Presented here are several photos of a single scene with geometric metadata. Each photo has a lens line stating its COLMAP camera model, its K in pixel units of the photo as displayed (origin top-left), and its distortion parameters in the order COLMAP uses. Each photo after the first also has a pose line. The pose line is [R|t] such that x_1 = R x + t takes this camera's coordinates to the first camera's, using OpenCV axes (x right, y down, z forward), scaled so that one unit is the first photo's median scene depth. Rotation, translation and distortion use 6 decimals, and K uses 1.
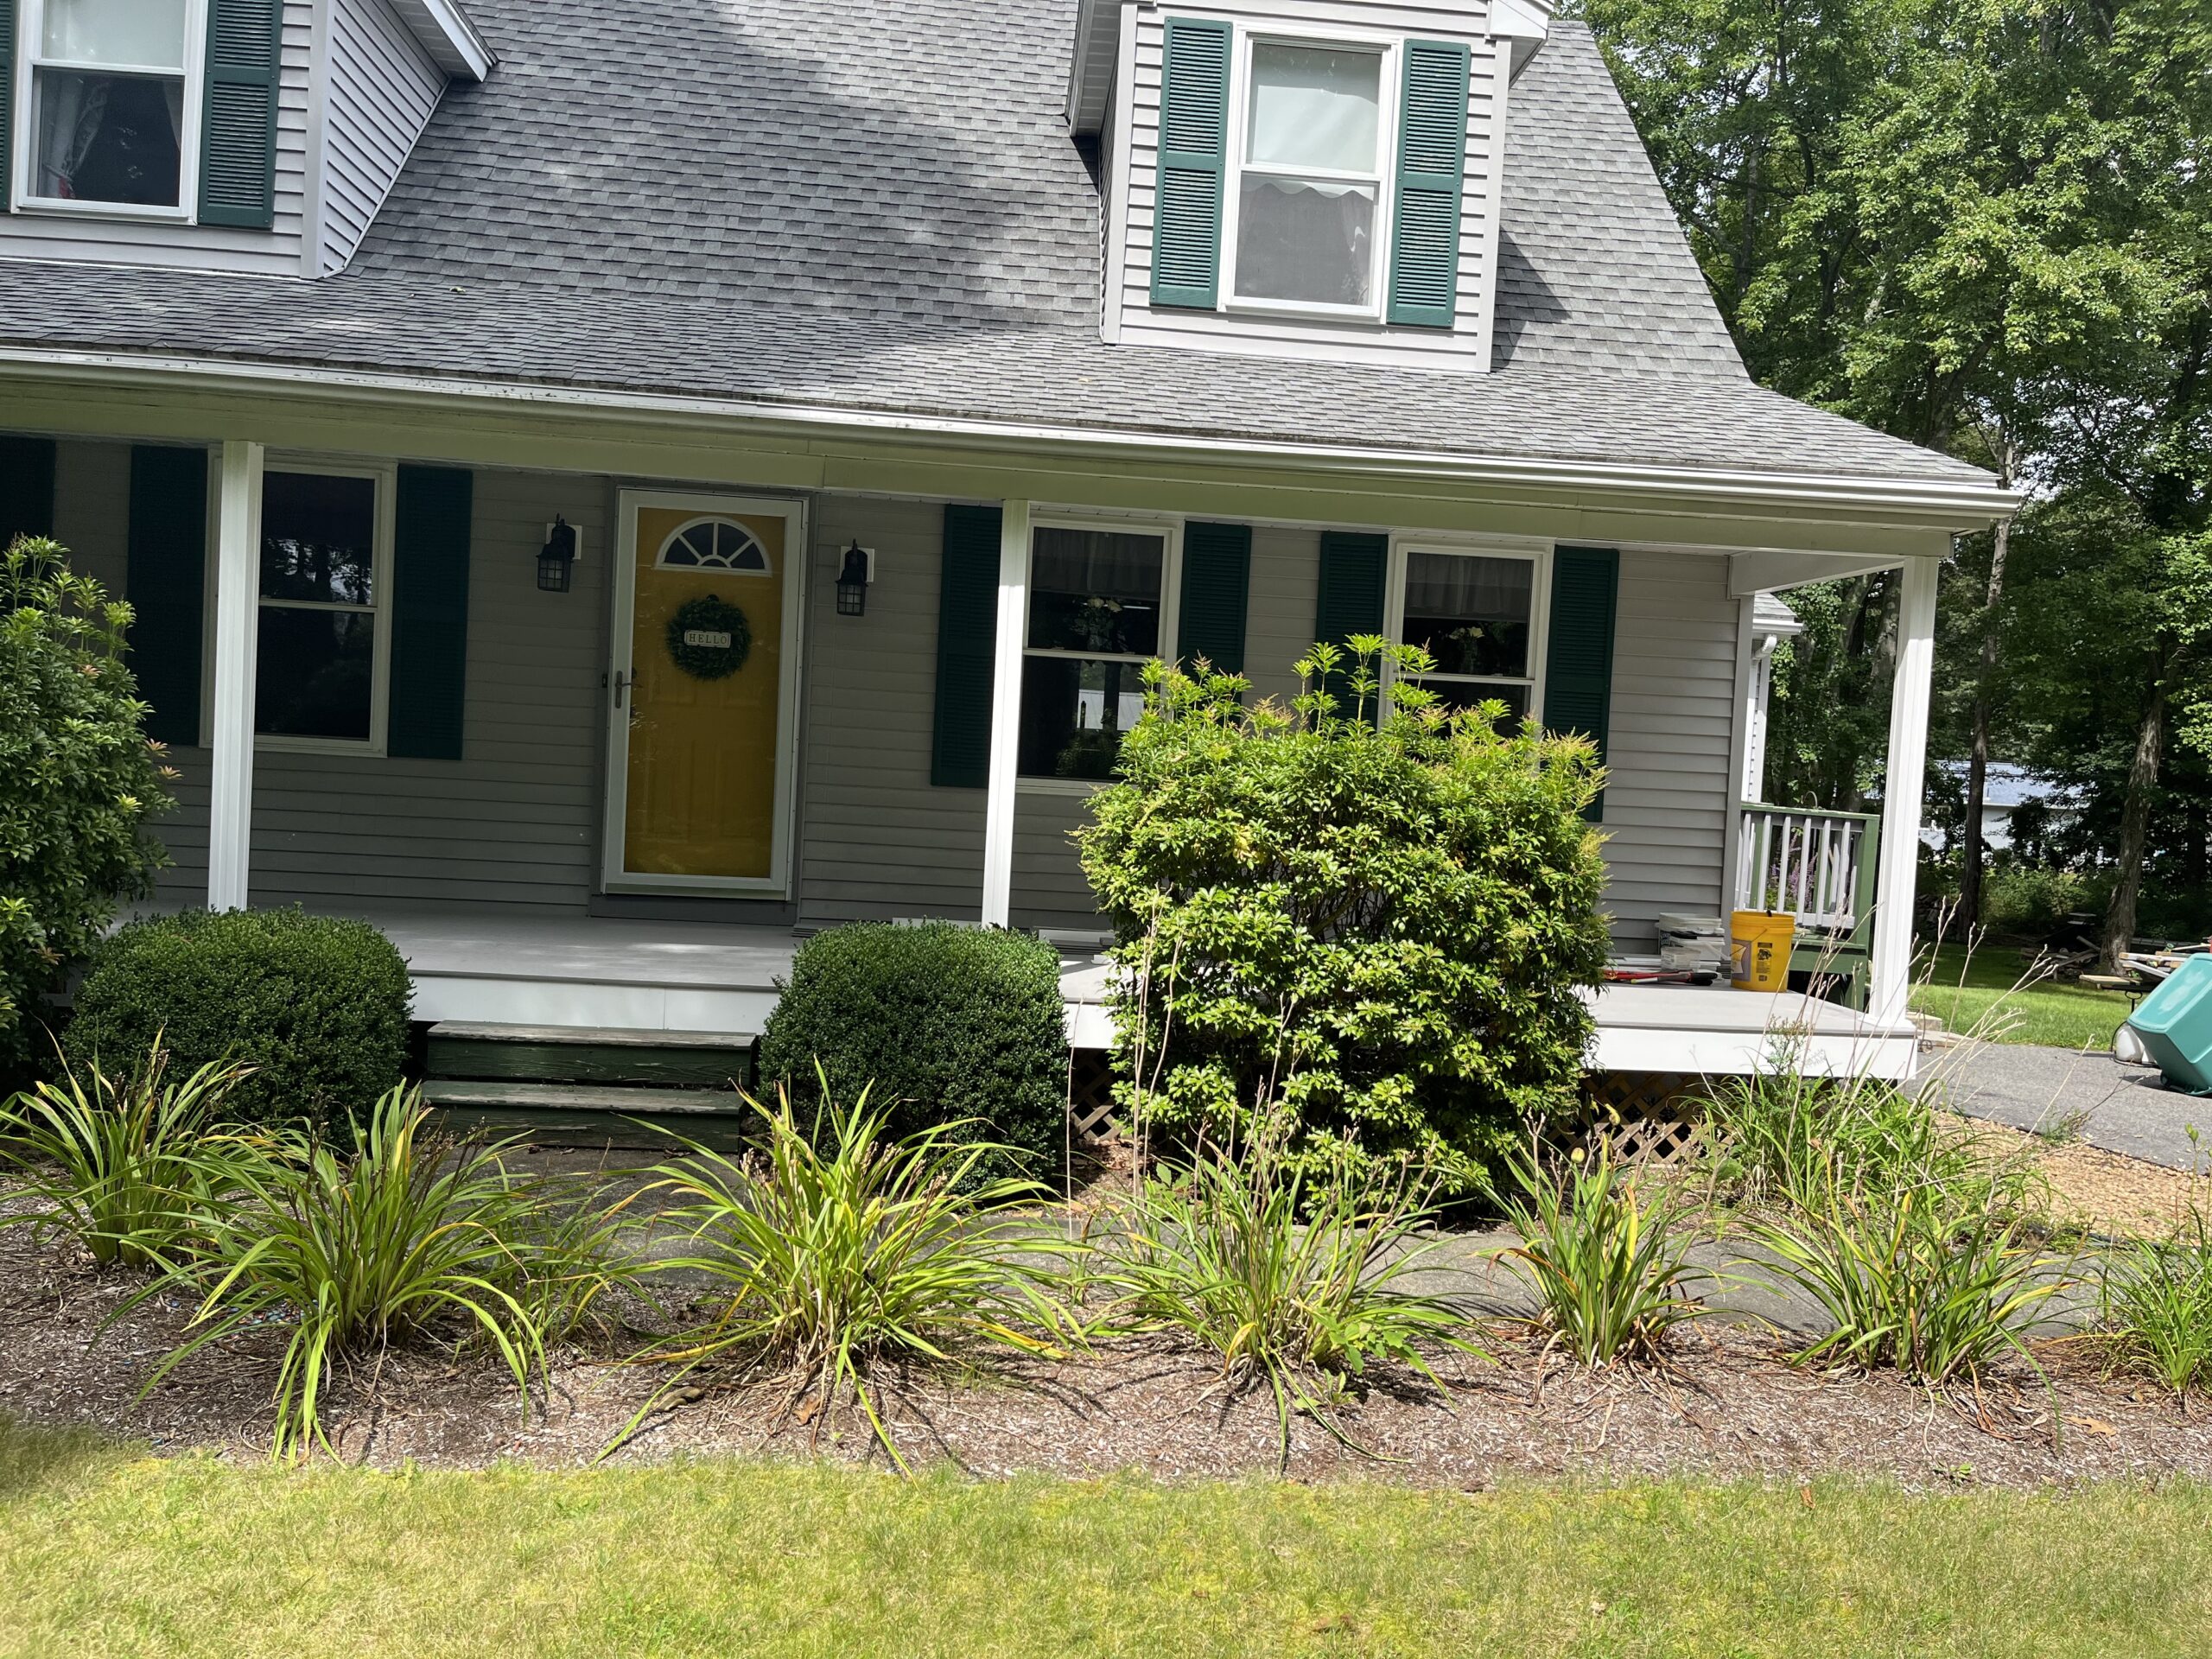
lens RADIAL K [[1662.2, 0, 1099.3], [0, 1662.2, 839.8], [0, 0, 1]] dist [0.053627, -0.073006]
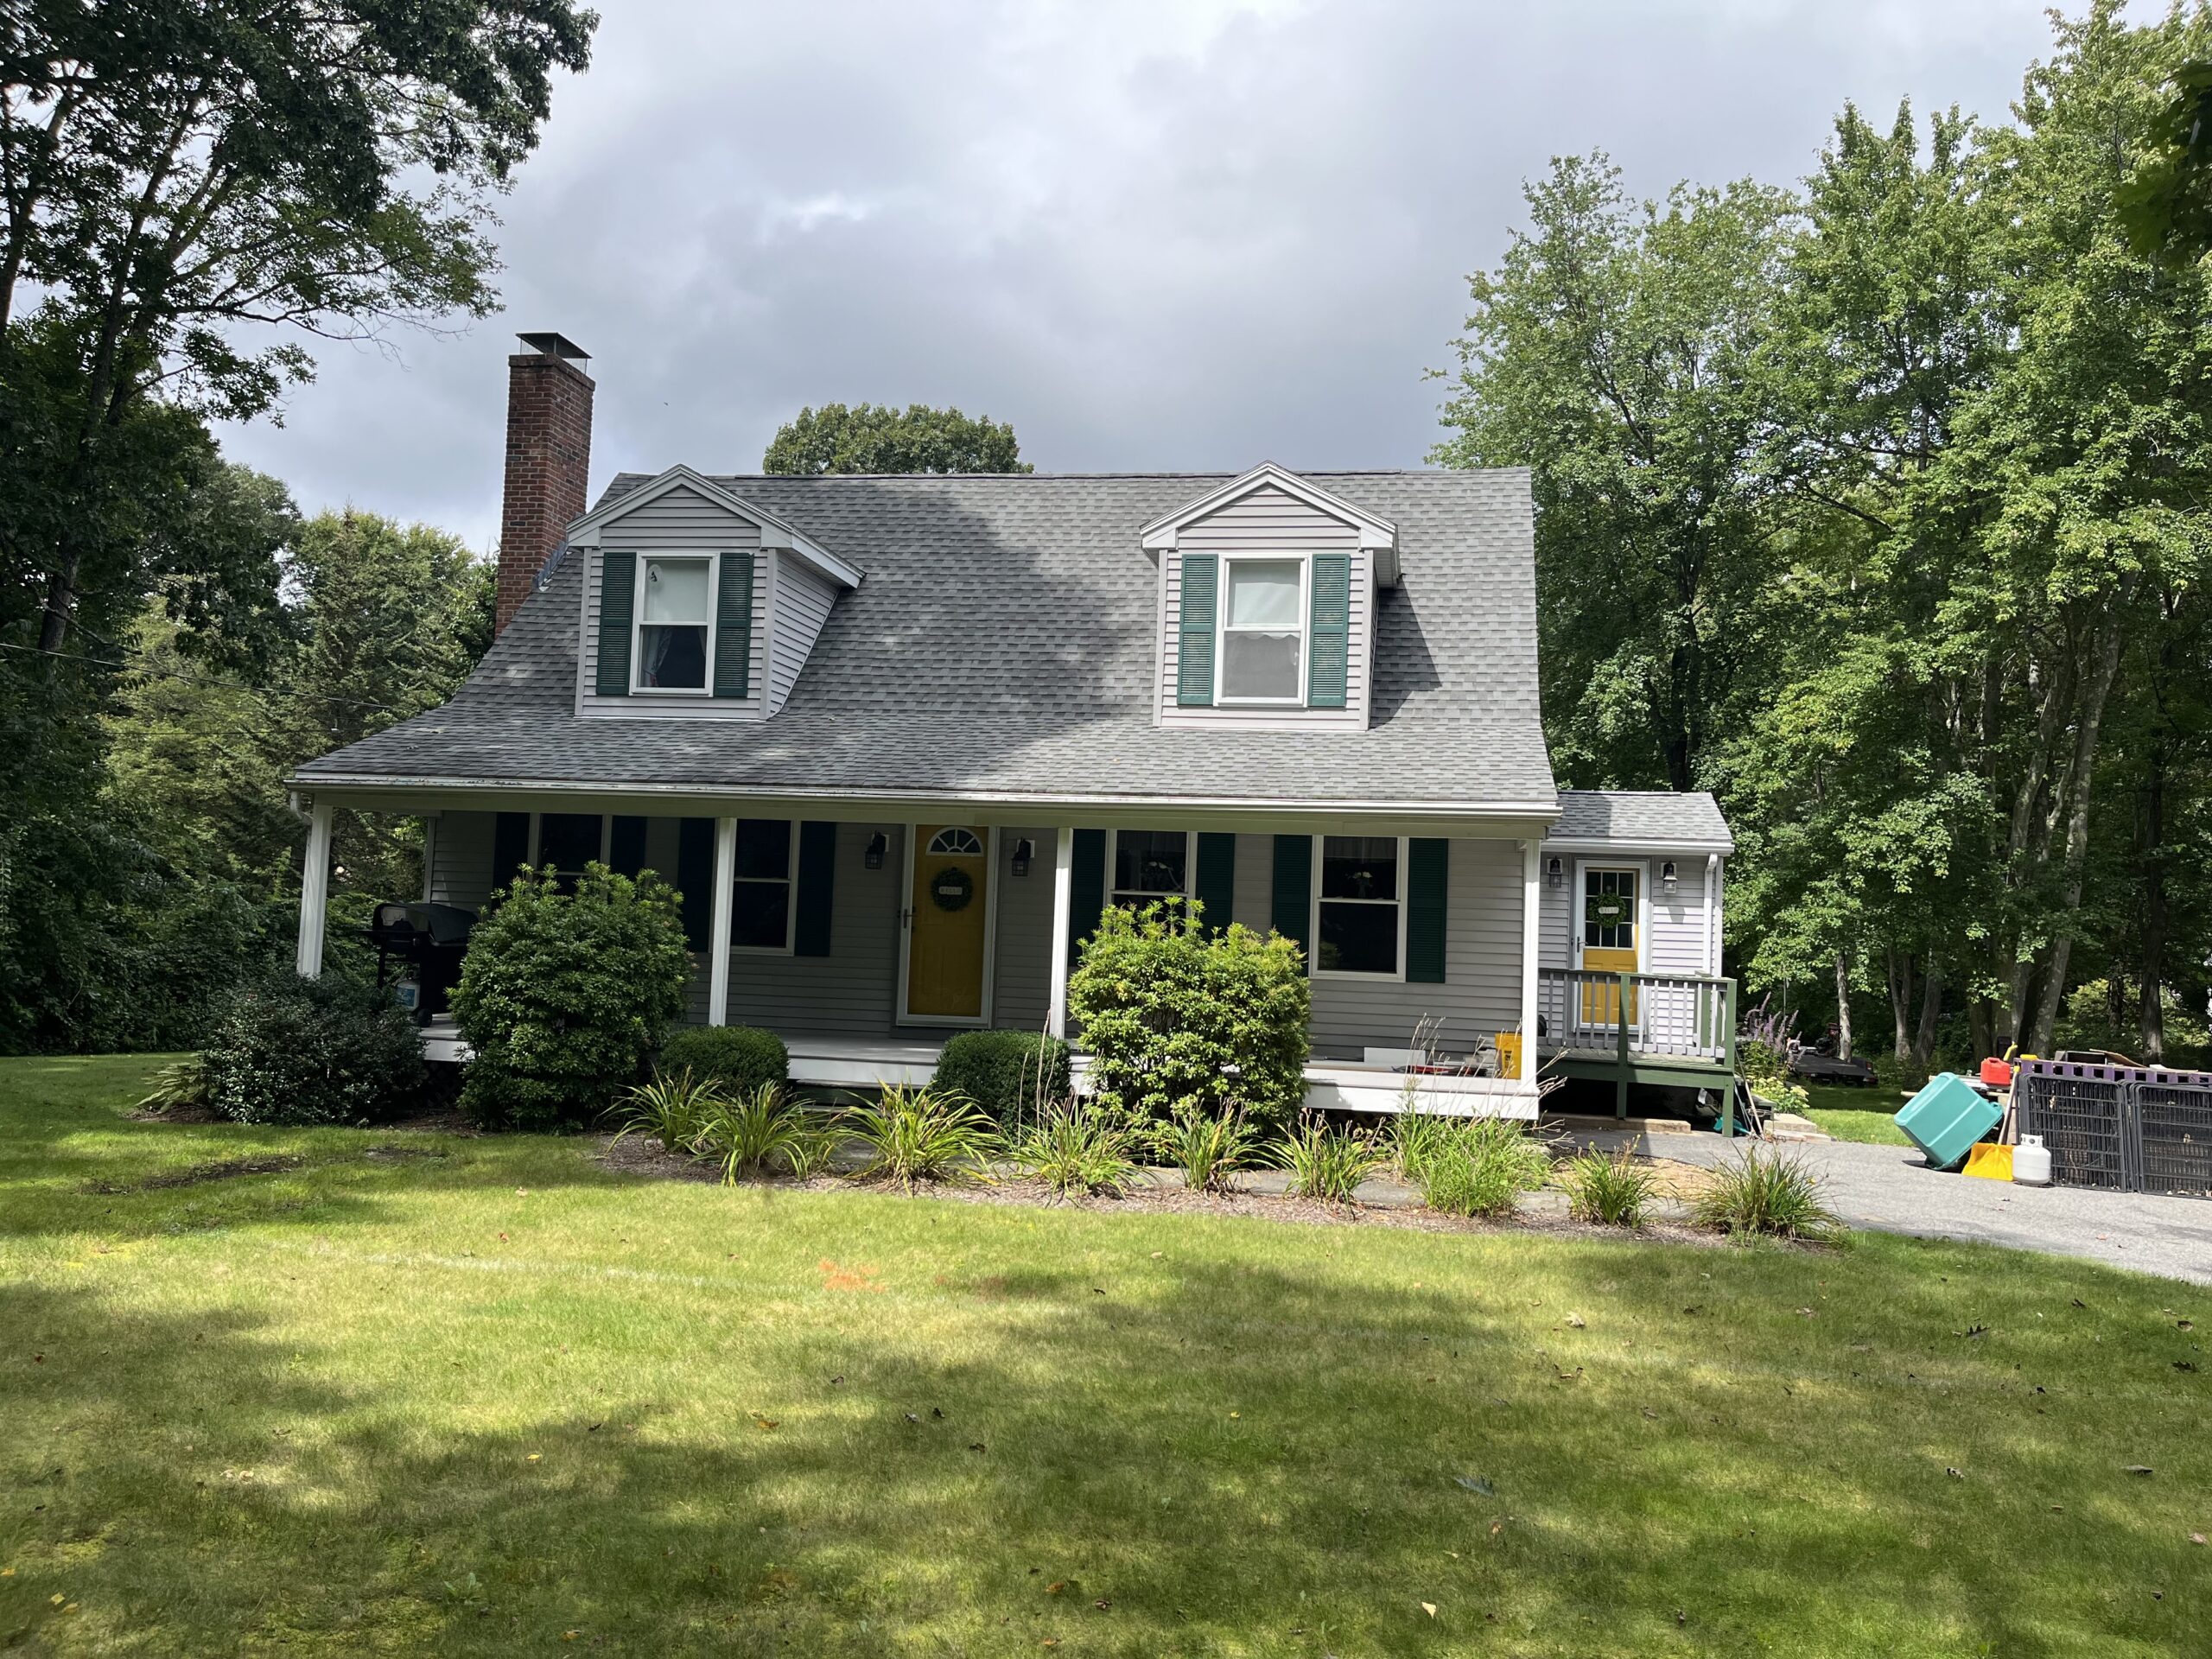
lens RADIAL K [[1662.2, 0, 1099.3], [0, 1662.2, 839.8], [0, 0, 1]] dist [0.053627, -0.073006]
pose [[0.964196, -0.033543, -0.263060, 0.427975], [0.004228, 0.993787, -0.111221, 0.033034], [0.265156, 0.106126, 0.958347, -0.773856]]
